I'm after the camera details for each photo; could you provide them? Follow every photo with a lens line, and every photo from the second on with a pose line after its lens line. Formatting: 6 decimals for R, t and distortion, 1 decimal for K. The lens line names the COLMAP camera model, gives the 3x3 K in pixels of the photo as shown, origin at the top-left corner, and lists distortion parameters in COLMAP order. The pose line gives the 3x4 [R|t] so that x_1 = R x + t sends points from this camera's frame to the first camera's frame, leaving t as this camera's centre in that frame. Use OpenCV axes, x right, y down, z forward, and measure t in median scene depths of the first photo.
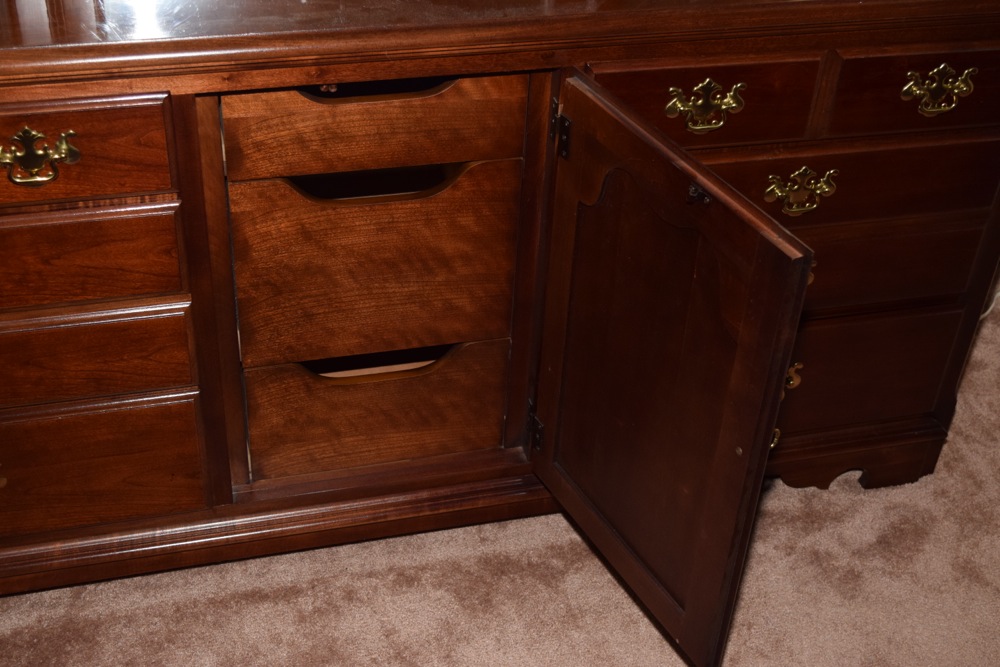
lens RADIAL K [[1352.9, 0, 500.0], [0, 1352.9, 333.5], [0, 0, 1]] dist [-0.032821, -0.027541]
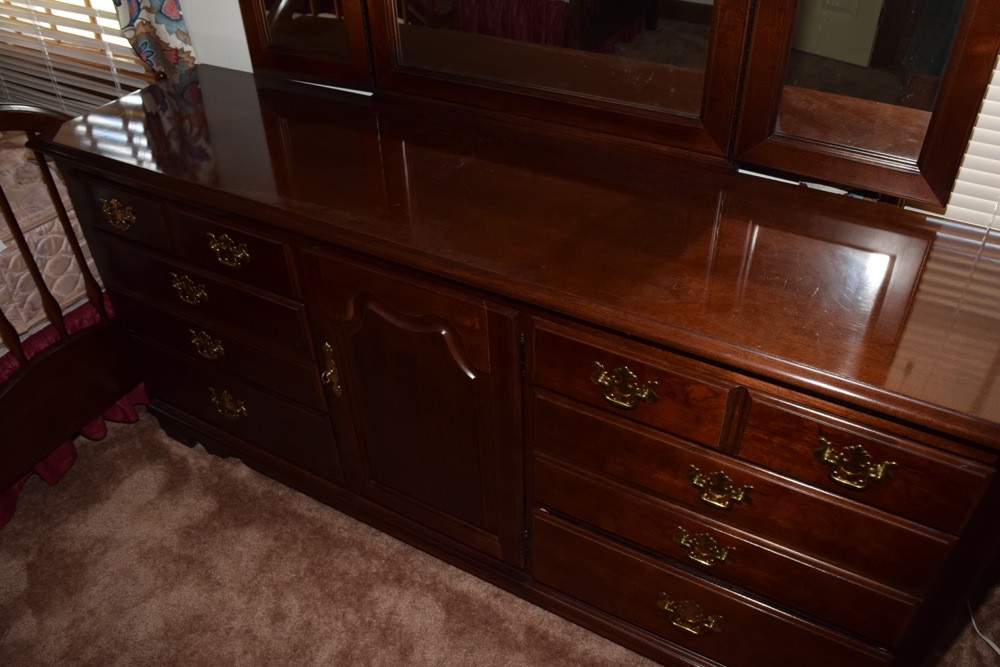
lens RADIAL K [[778.0, 0, 500.0], [0, 778.0, 333.5], [0, 0, 1]] dist [-0.092504, 0.011818]
pose [[0.712297, 0.373466, -0.594269, 0.402627], [-0.371438, 0.918981, 0.132320, -0.228814], [0.595539, 0.126483, 0.793307, 0.349616]]
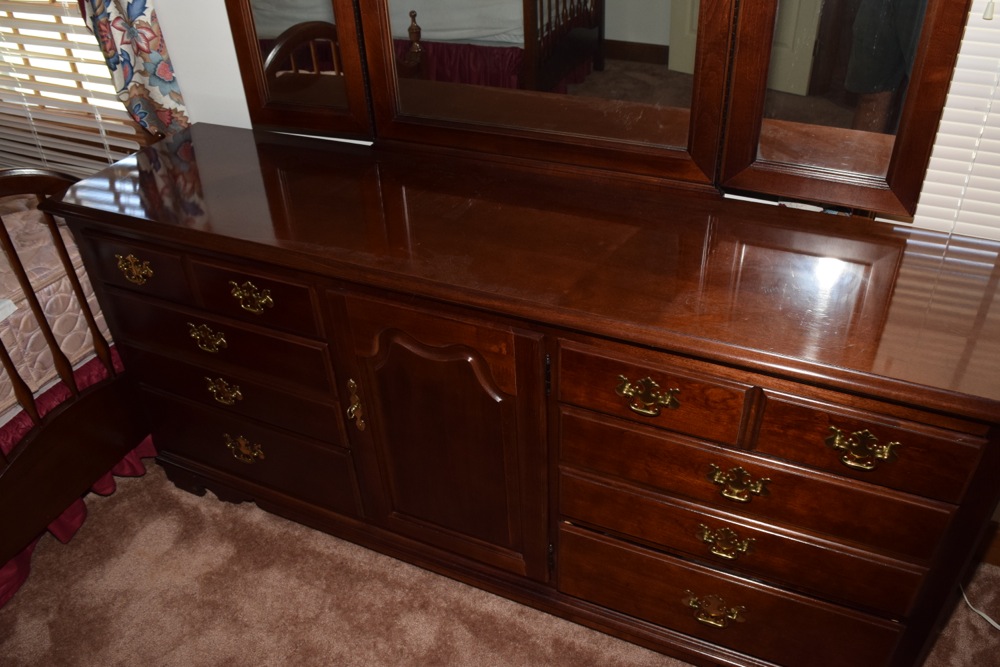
lens RADIAL K [[778.0, 0, 500.0], [0, 778.0, 333.5], [0, 0, 1]] dist [-0.092504, 0.011818]
pose [[0.769625, 0.294052, -0.566754, 0.390134], [-0.316230, 0.946671, 0.061740, -0.198843], [0.554685, 0.131708, 0.821570, 0.274202]]
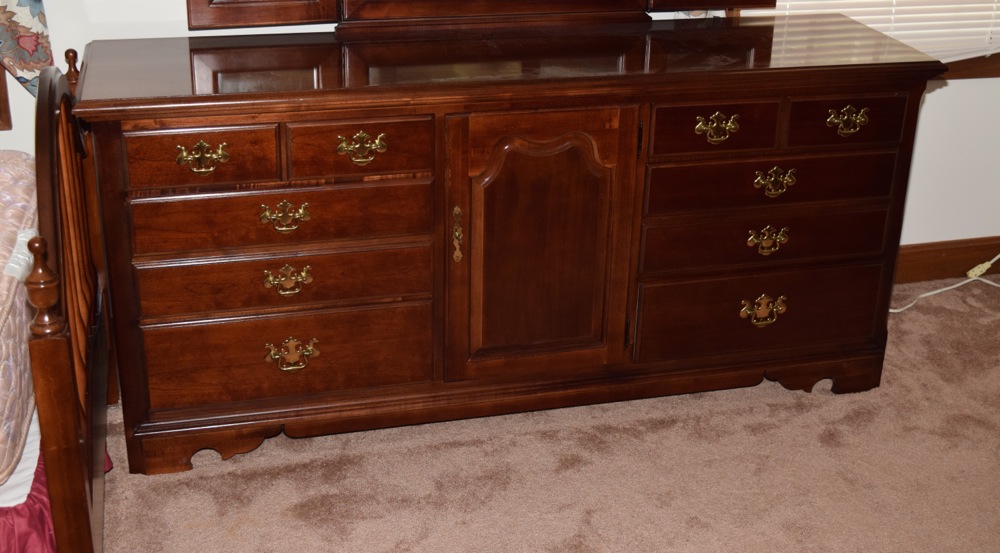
lens RADIAL K [[1237.9, 0, 498.9], [0, 1237.9, 211.3], [0, 0, 1]] dist [-0.065336, 0.023860]
pose [[0.999469, -0.025459, -0.020316, -0.095765], [0.019351, 0.965850, -0.258379, 0.316743], [0.026200, 0.257849, 0.965830, -0.503799]]
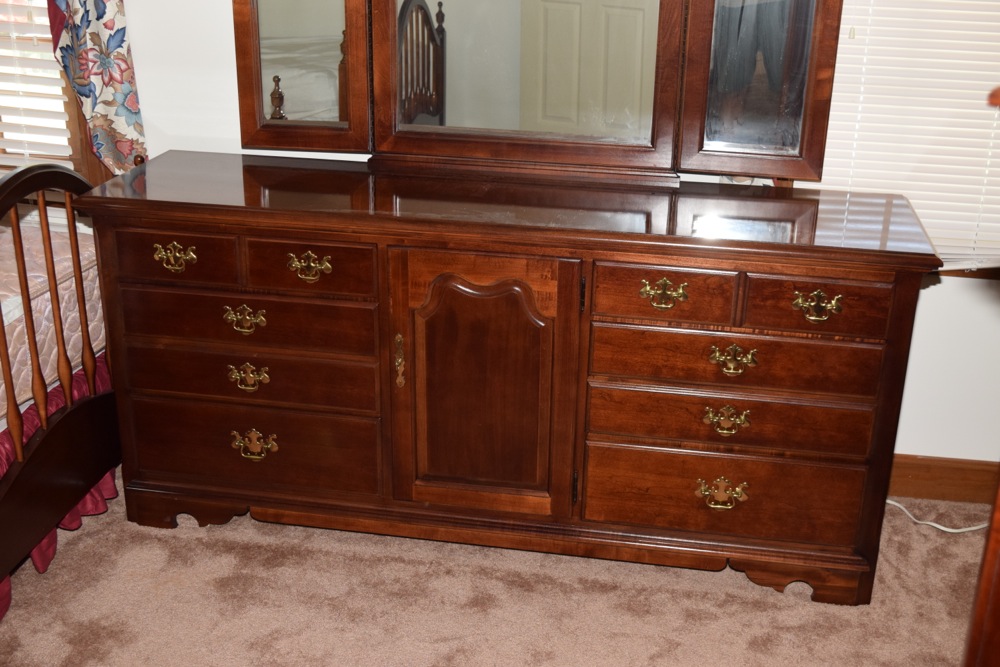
lens RADIAL K [[1168.5, 0, 500.0], [0, 1168.5, 333.5], [0, 0, 1]] dist [-0.071942, 0.006788]
pose [[0.908547, 0.119518, -0.400321, 0.499822], [-0.227101, 0.945559, -0.233115, 0.244747], [0.350666, 0.302709, 0.886228, -0.344304]]
